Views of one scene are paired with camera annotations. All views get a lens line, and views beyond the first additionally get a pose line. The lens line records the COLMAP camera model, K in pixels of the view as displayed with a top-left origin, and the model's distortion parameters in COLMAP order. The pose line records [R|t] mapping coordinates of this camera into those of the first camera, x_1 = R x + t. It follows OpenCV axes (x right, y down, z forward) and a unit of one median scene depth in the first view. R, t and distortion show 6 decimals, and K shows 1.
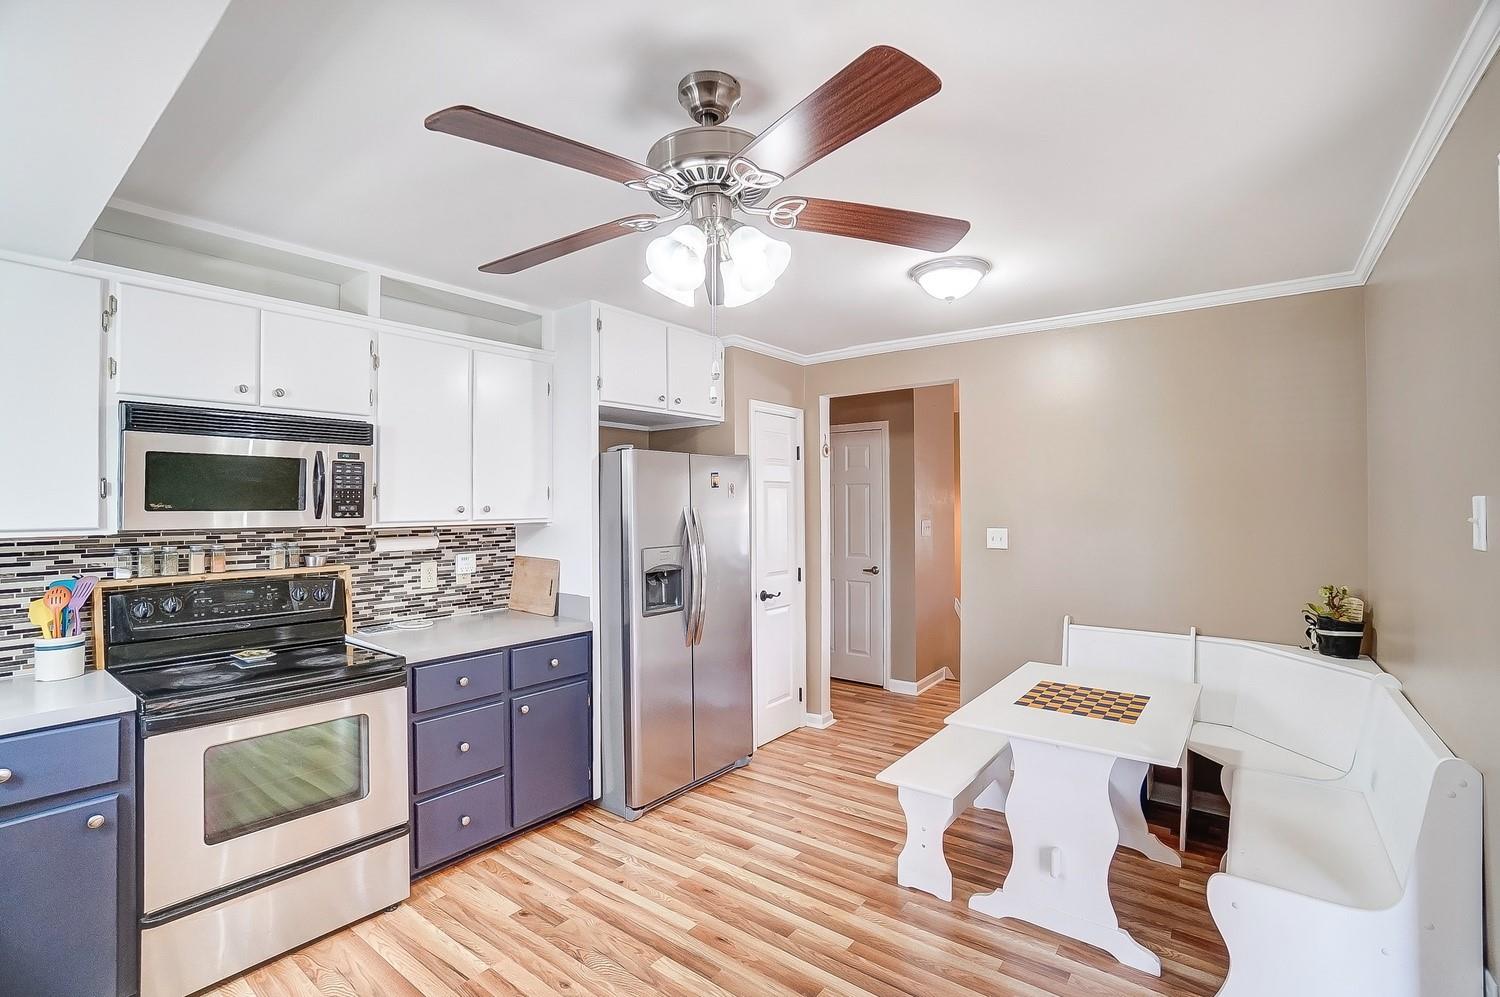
lens RADIAL K [[669.7, 0, 734.0], [0, 669.7, 496.9], [0, 0, 1]] dist [-0.068494, 0.024887]
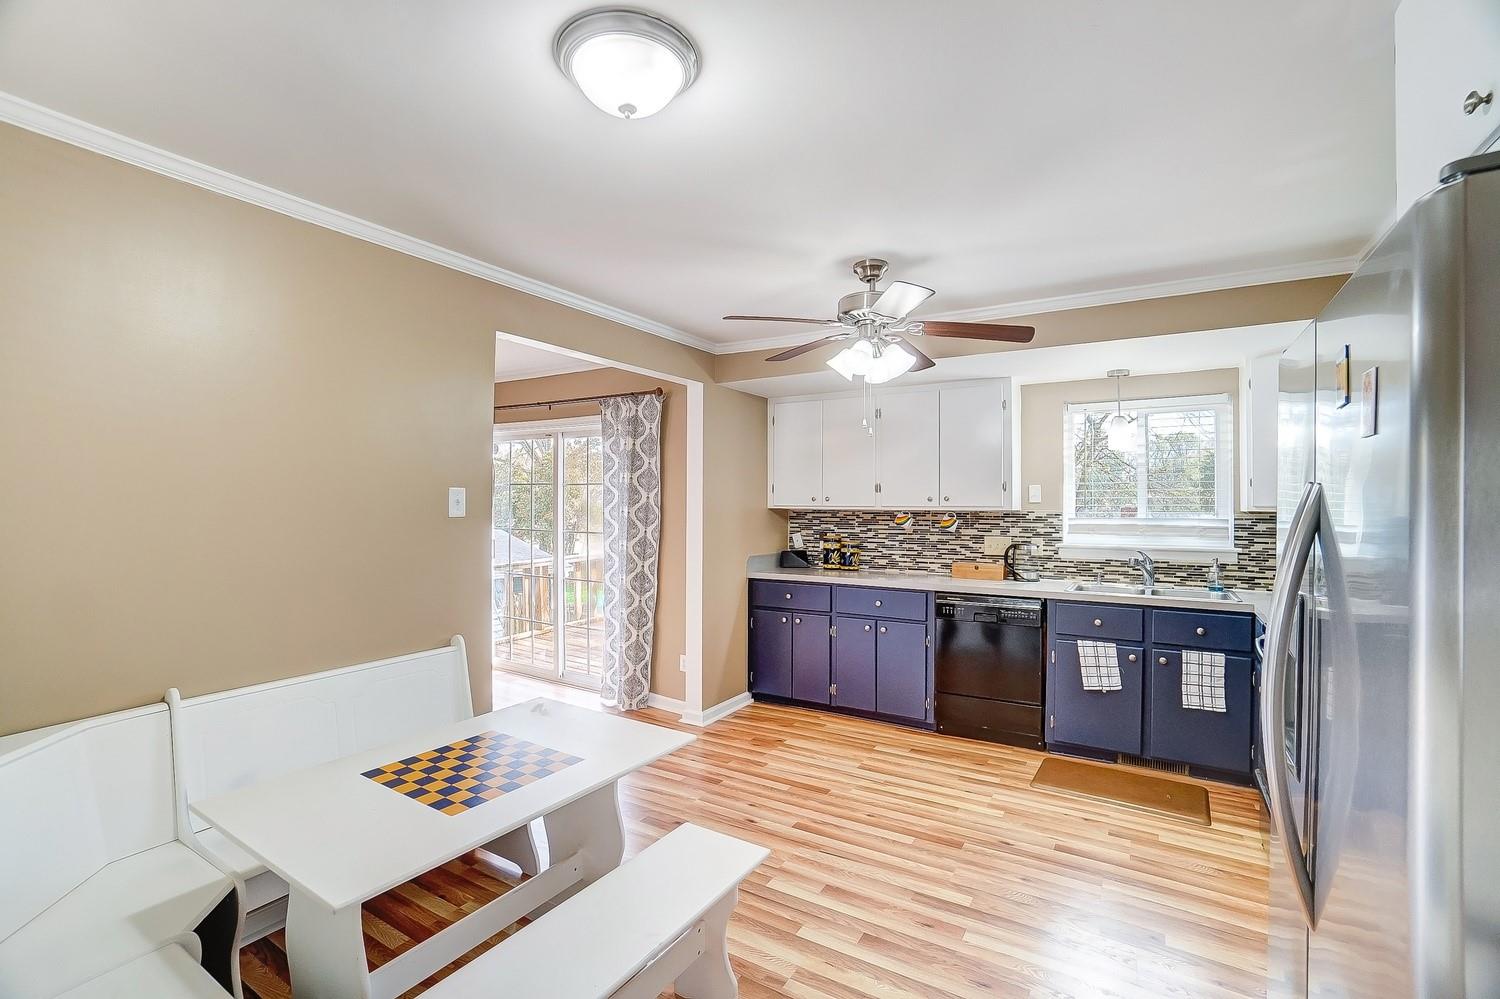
lens RADIAL K [[659.6, 0, 739.8], [0, 659.6, 497.8], [0, 0, 1]] dist [-0.065905, 0.023131]
pose [[-0.994303, 0.000906, -0.106588, 0.304329], [0.002637, 0.999867, -0.016101, 0.033401], [0.106559, -0.016290, -0.994173, 1.609620]]
